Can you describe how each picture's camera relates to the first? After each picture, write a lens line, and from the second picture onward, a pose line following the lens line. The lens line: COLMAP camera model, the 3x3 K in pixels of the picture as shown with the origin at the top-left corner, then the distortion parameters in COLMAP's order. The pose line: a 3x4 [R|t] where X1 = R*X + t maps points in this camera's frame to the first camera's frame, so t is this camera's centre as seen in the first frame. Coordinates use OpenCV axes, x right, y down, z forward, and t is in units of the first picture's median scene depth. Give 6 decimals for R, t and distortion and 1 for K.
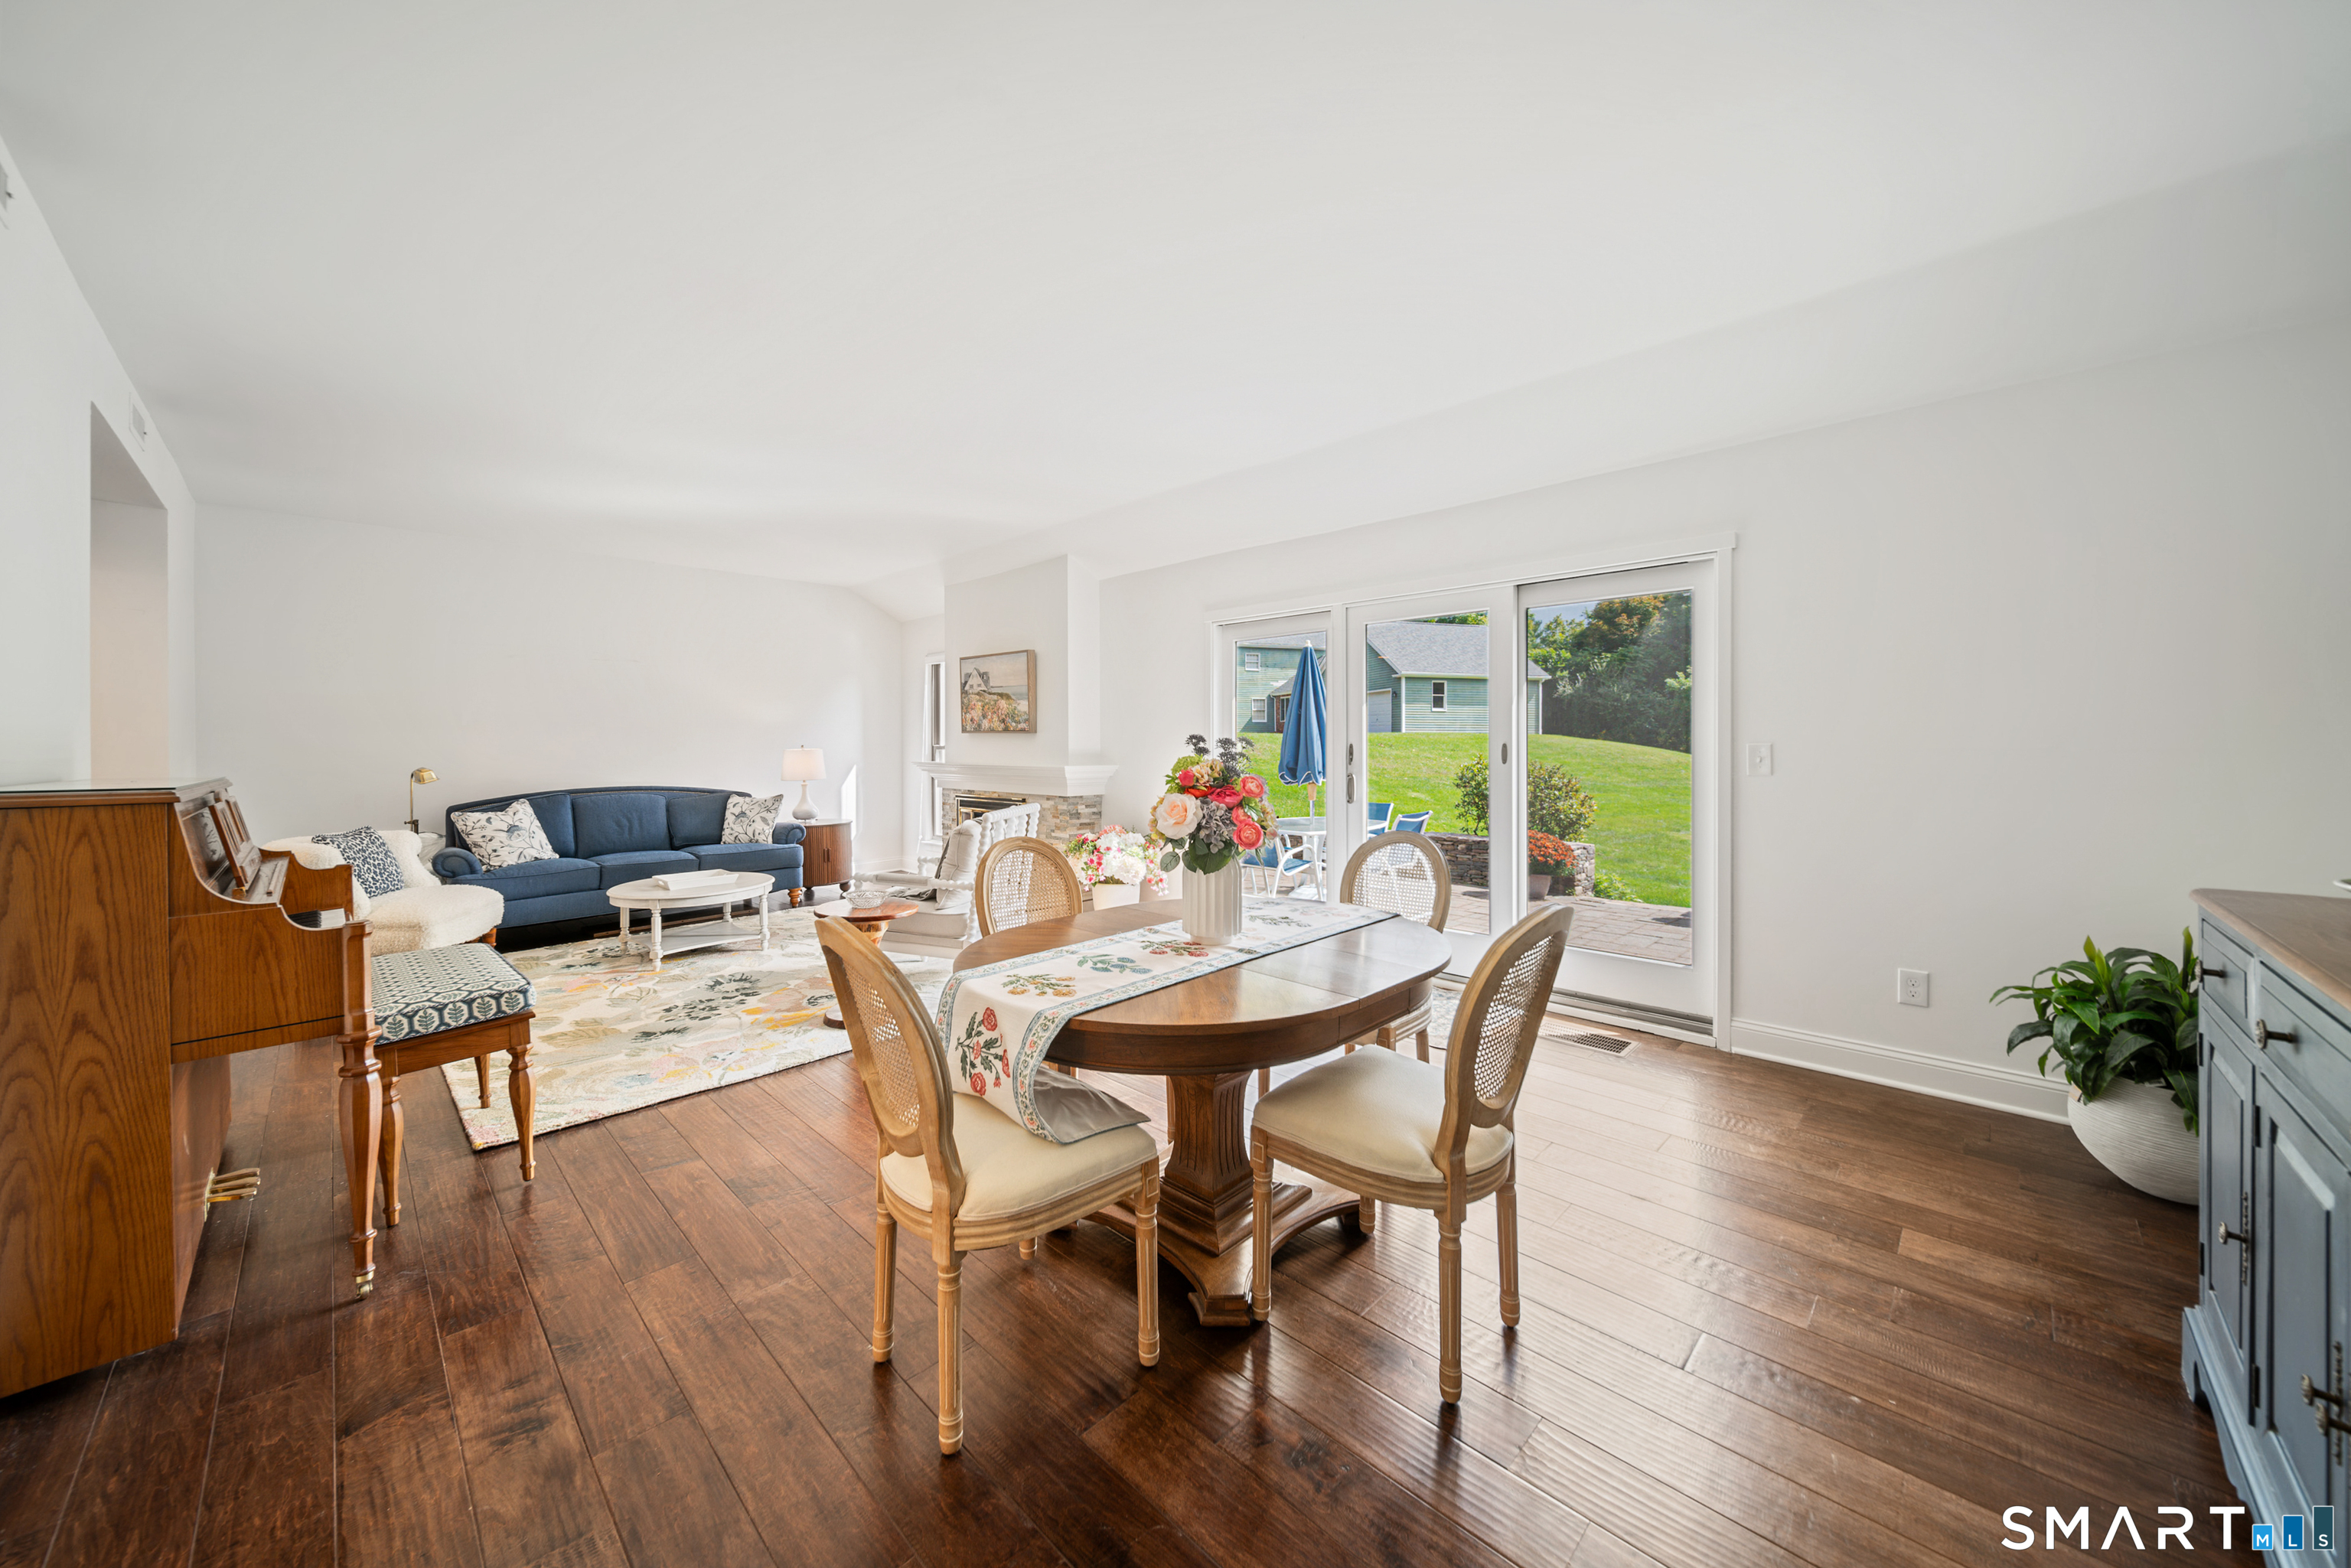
lens RADIAL K [[831.6, 0, 1154.0], [0, 831.6, 749.4], [0, 0, 1]] dist [-0.001549, -0.000169]
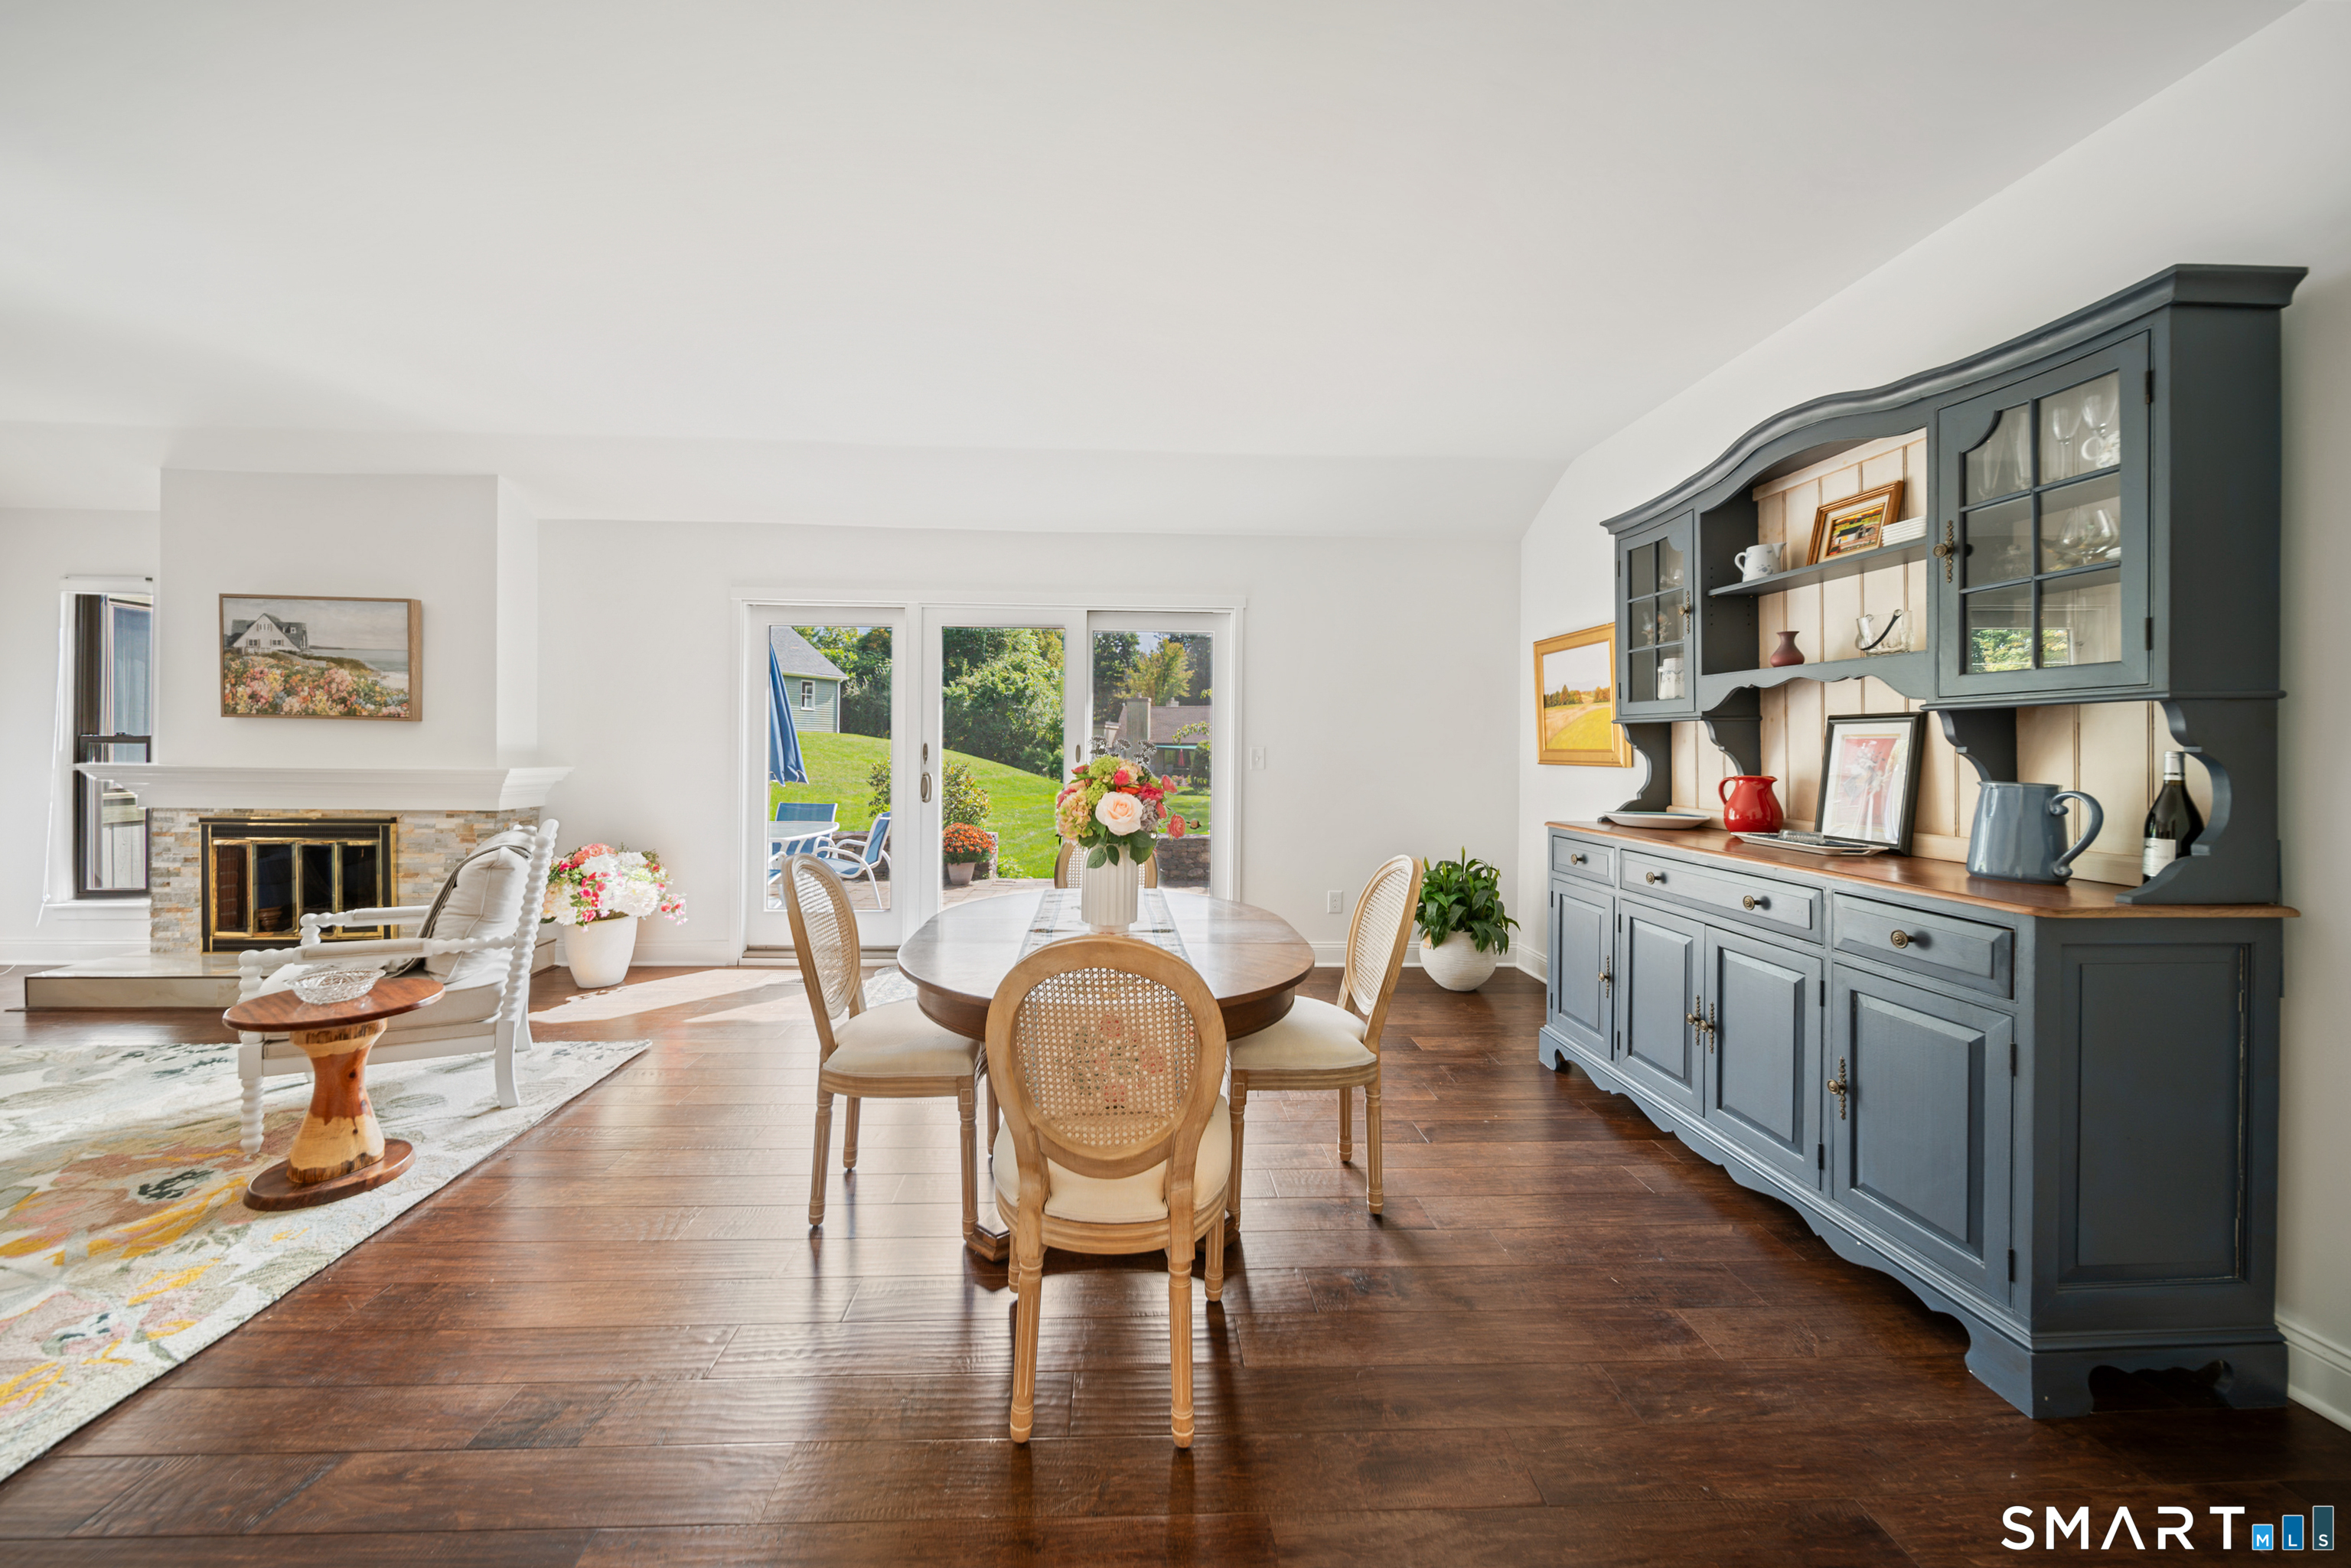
lens RADIAL K [[845.0, 0, 1151.9], [0, 845.0, 748.1], [0, 0, 1]] dist [0.001814, -0.002235]
pose [[0.674742, 0.007125, 0.738019, -0.249621], [-0.007557, 0.999968, -0.002745, 0.000023], [-0.738015, -0.003725, 0.674774, 0.081154]]
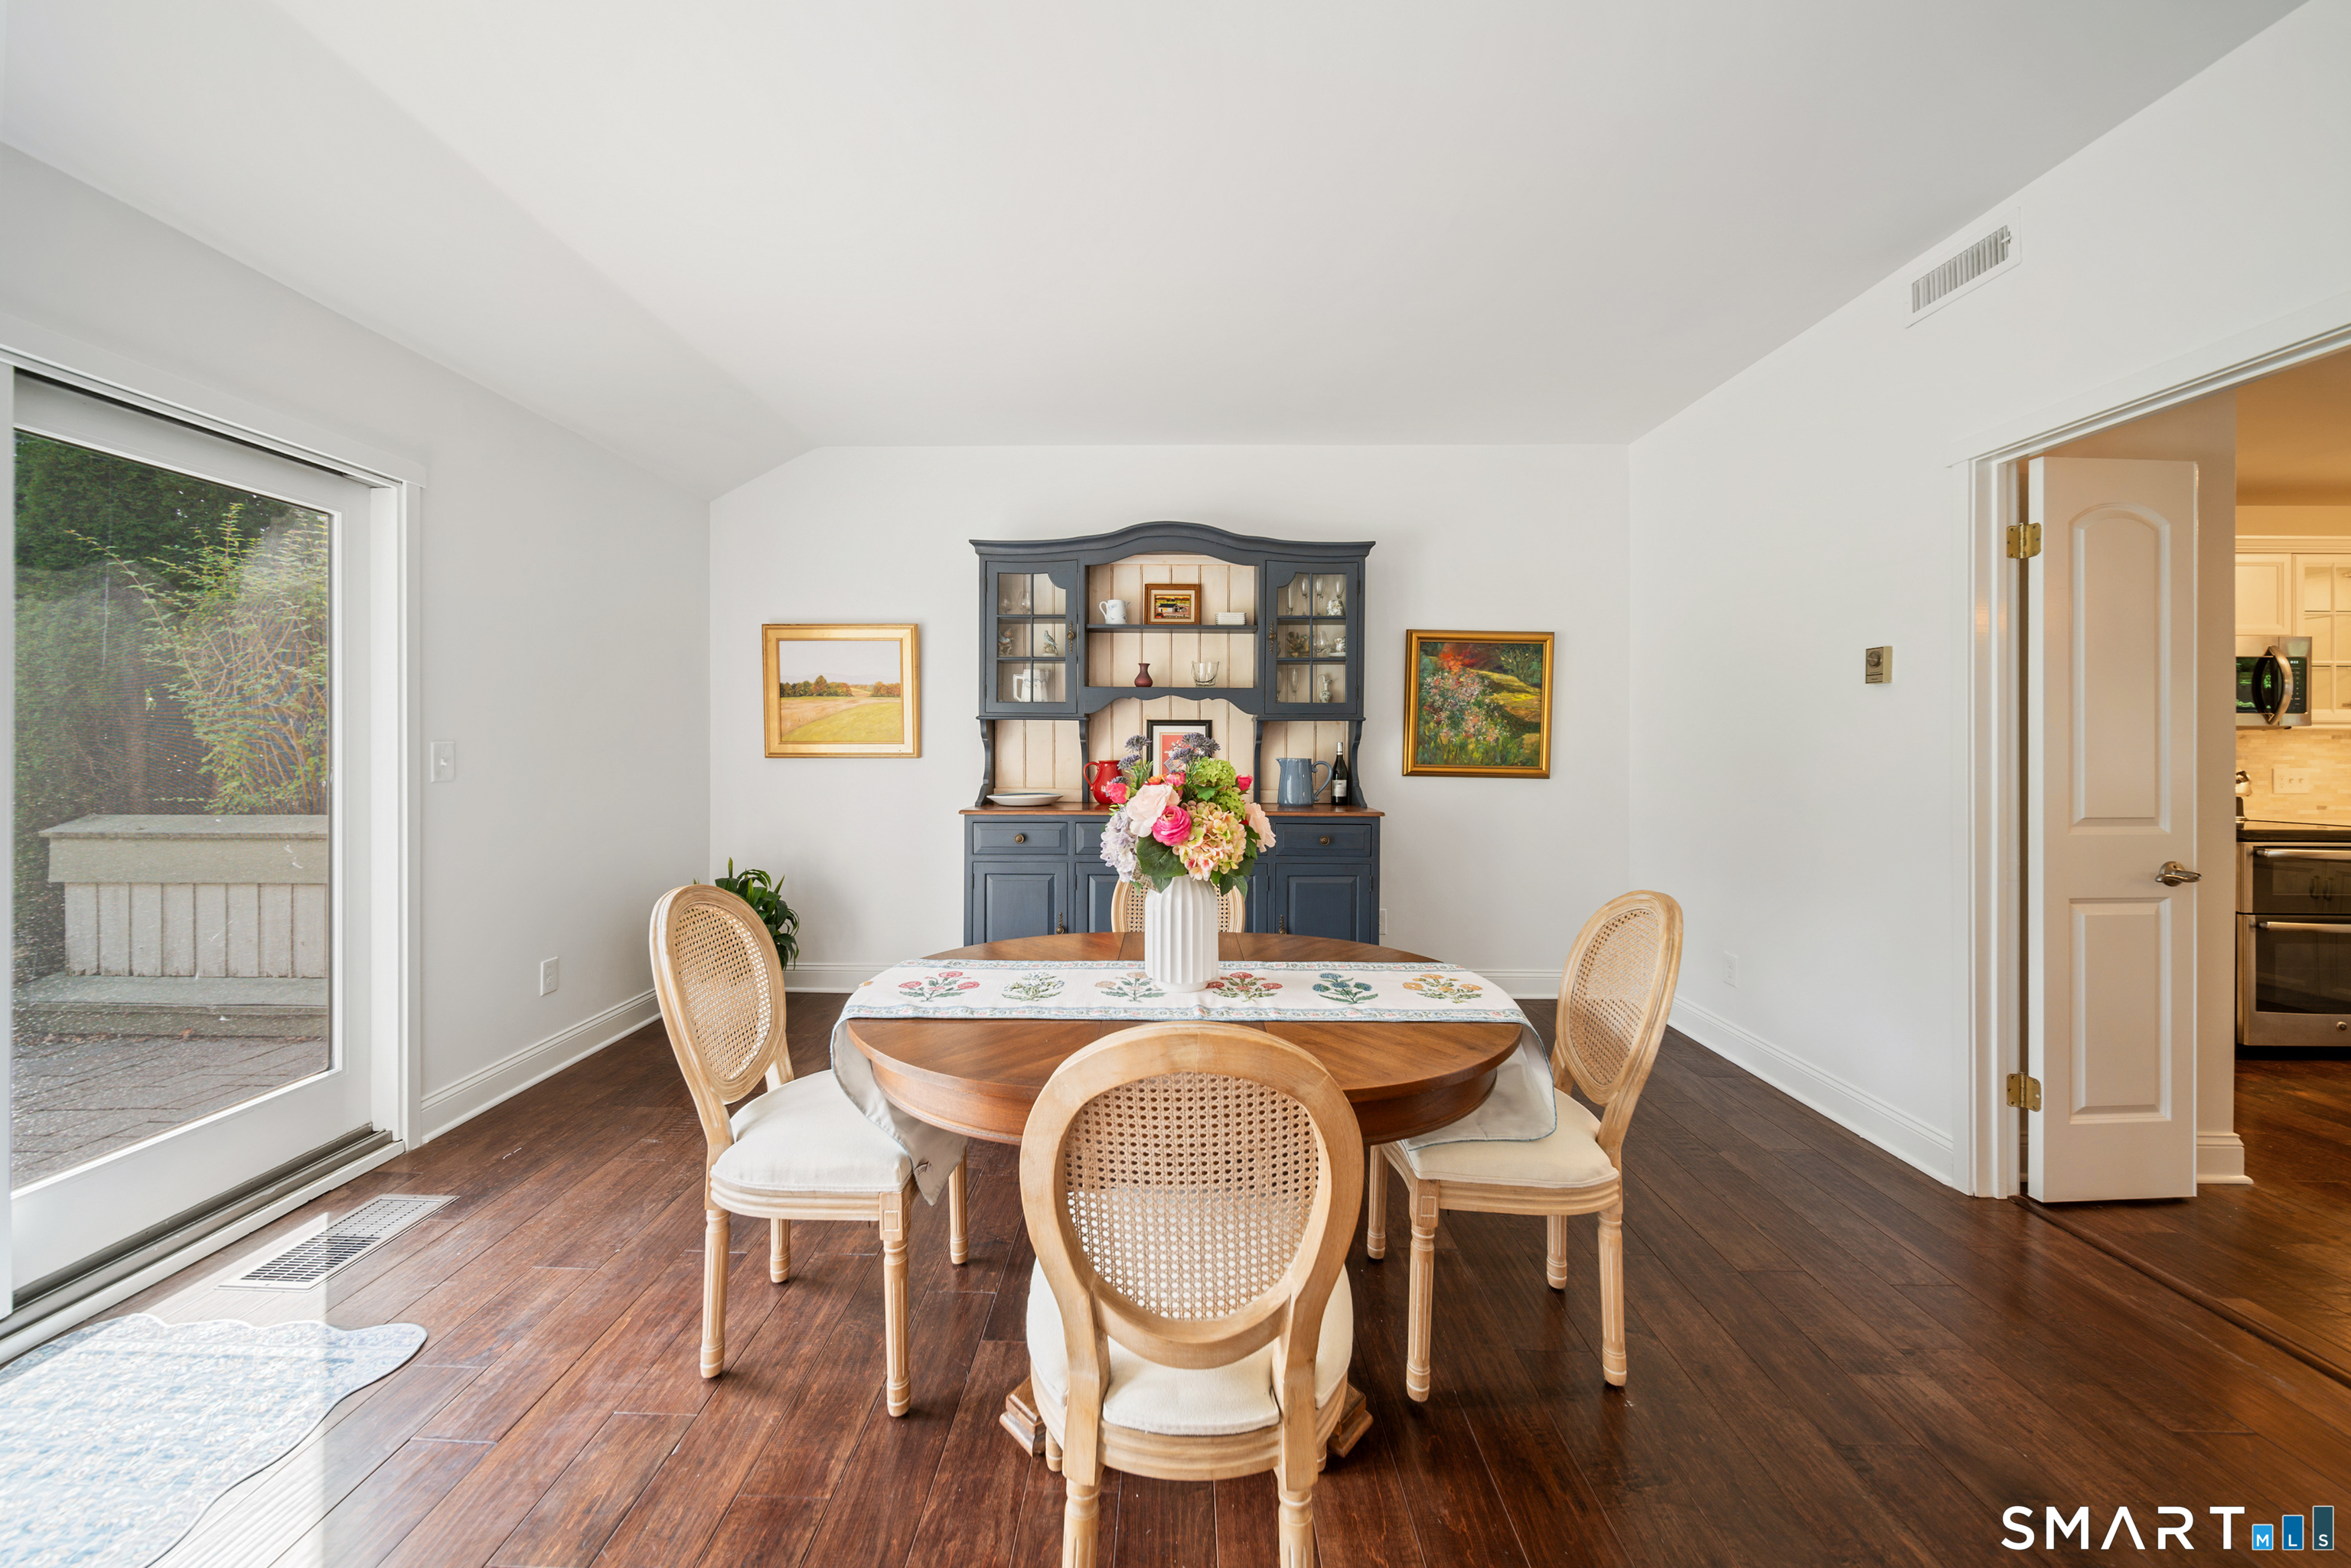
lens RADIAL K [[834.1, 0, 1161.6], [0, 834.1, 741.0], [0, 0, 1]] dist [0.001308, -0.001542]
pose [[-0.696358, 0.001086, 0.717694, -0.182322], [0.001230, 0.999999, -0.000320, -0.003273], [-0.717693, 0.000660, -0.696359, 0.568654]]
